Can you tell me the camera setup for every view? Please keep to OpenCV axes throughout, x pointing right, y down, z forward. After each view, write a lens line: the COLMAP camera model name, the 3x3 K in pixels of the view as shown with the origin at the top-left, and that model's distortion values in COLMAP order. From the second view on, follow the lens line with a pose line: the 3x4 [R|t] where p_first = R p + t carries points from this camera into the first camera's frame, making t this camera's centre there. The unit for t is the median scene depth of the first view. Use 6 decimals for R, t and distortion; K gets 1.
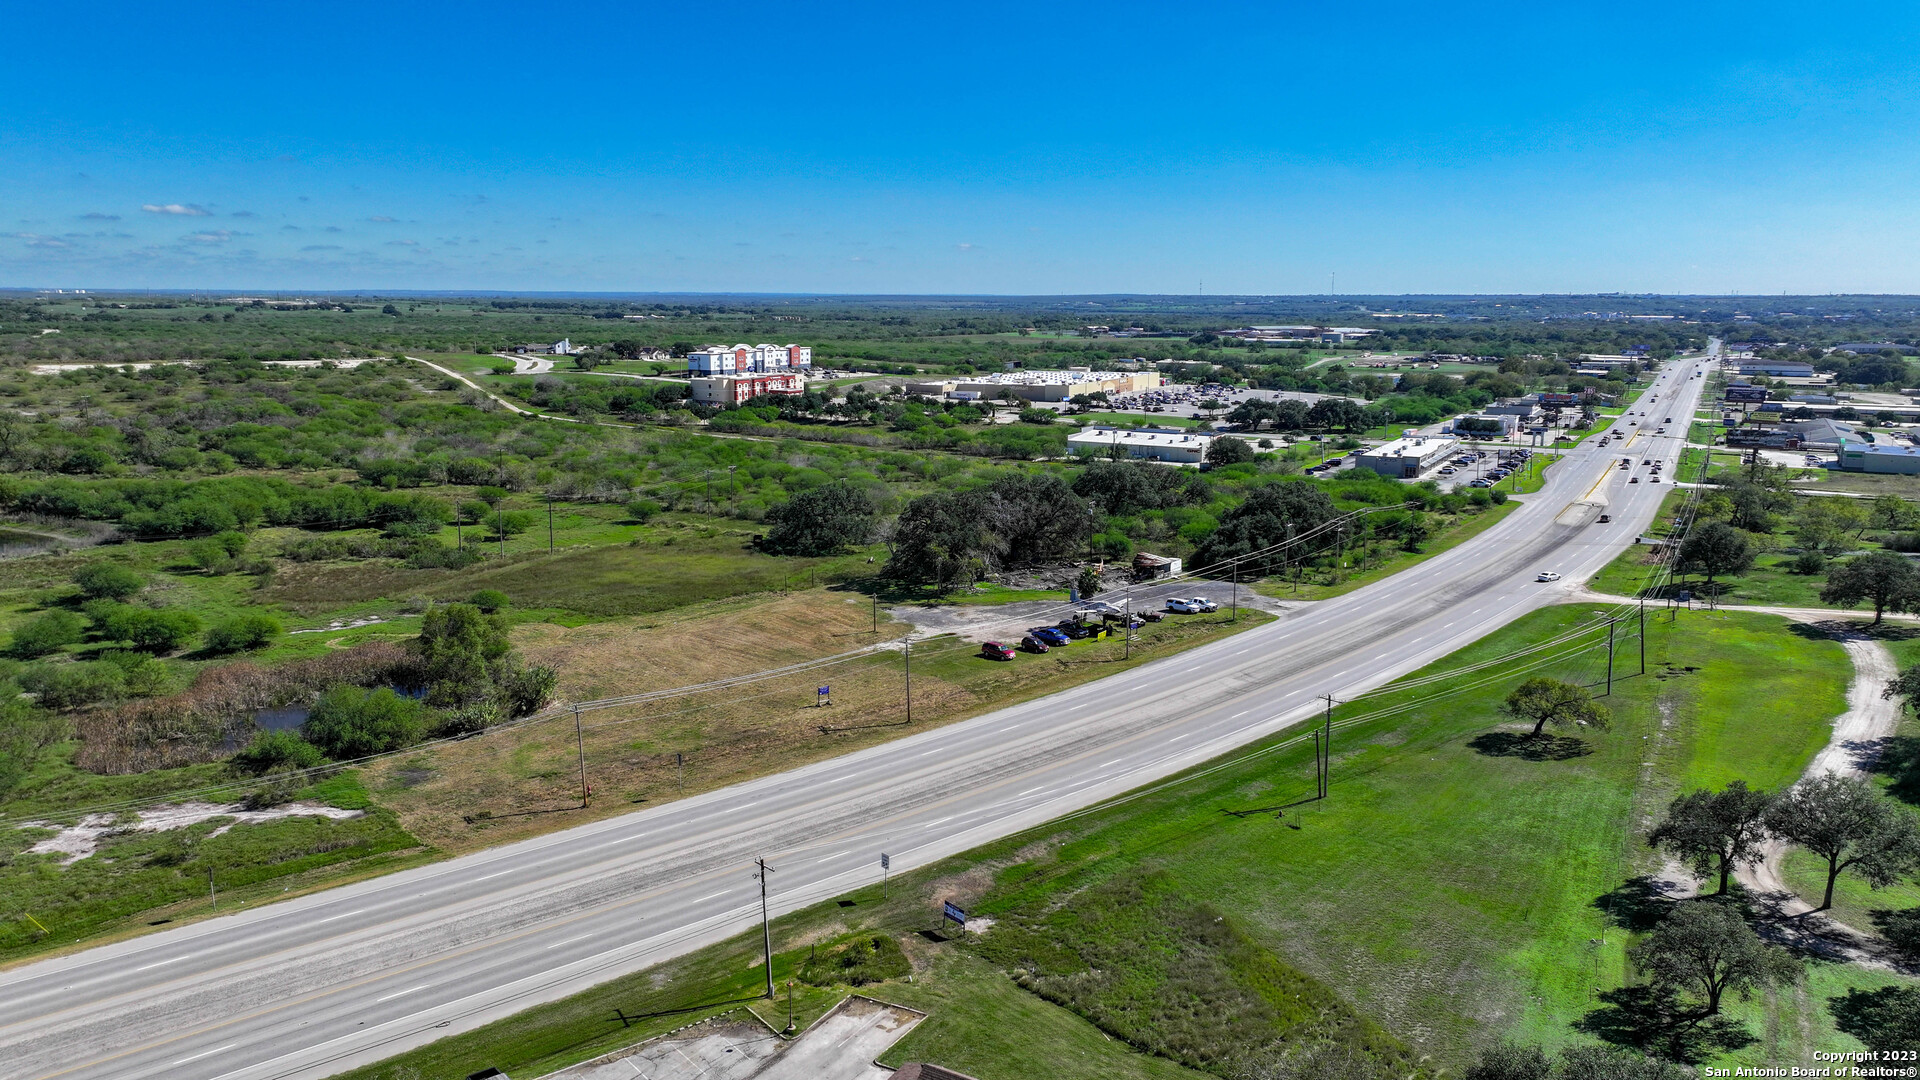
lens RADIAL K [[1337.7, 0, 960.0], [0, 1337.7, 540.0], [0, 0, 1]] dist [0.003500, 0.008333]
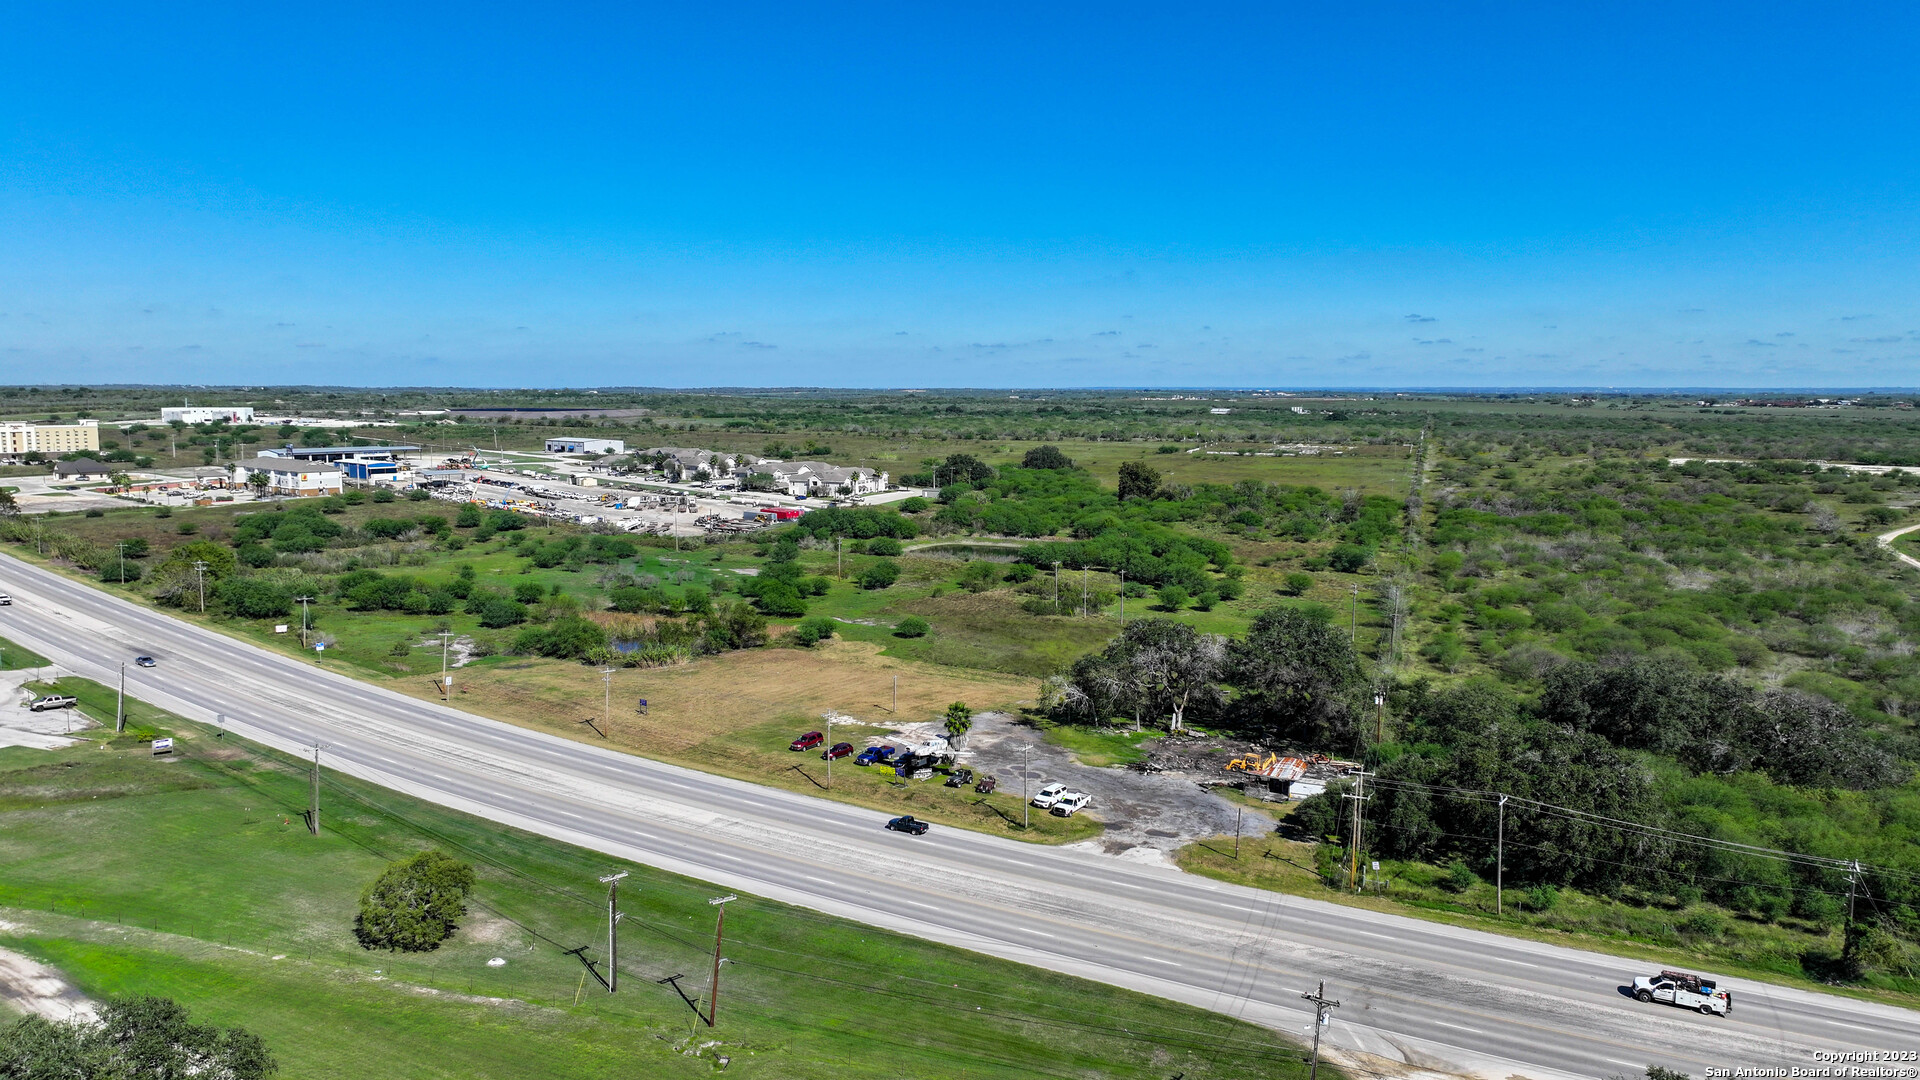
lens RADIAL K [[1337.7, 0, 960.0], [0, 1337.7, 540.0], [0, 0, 1]] dist [0.003500, 0.008333]
pose [[0.166367, 0.107299, -0.980209, 0.771762], [-0.179082, 0.980819, 0.076971, -0.123149], [0.969666, 0.162732, 0.182391, 0.693691]]
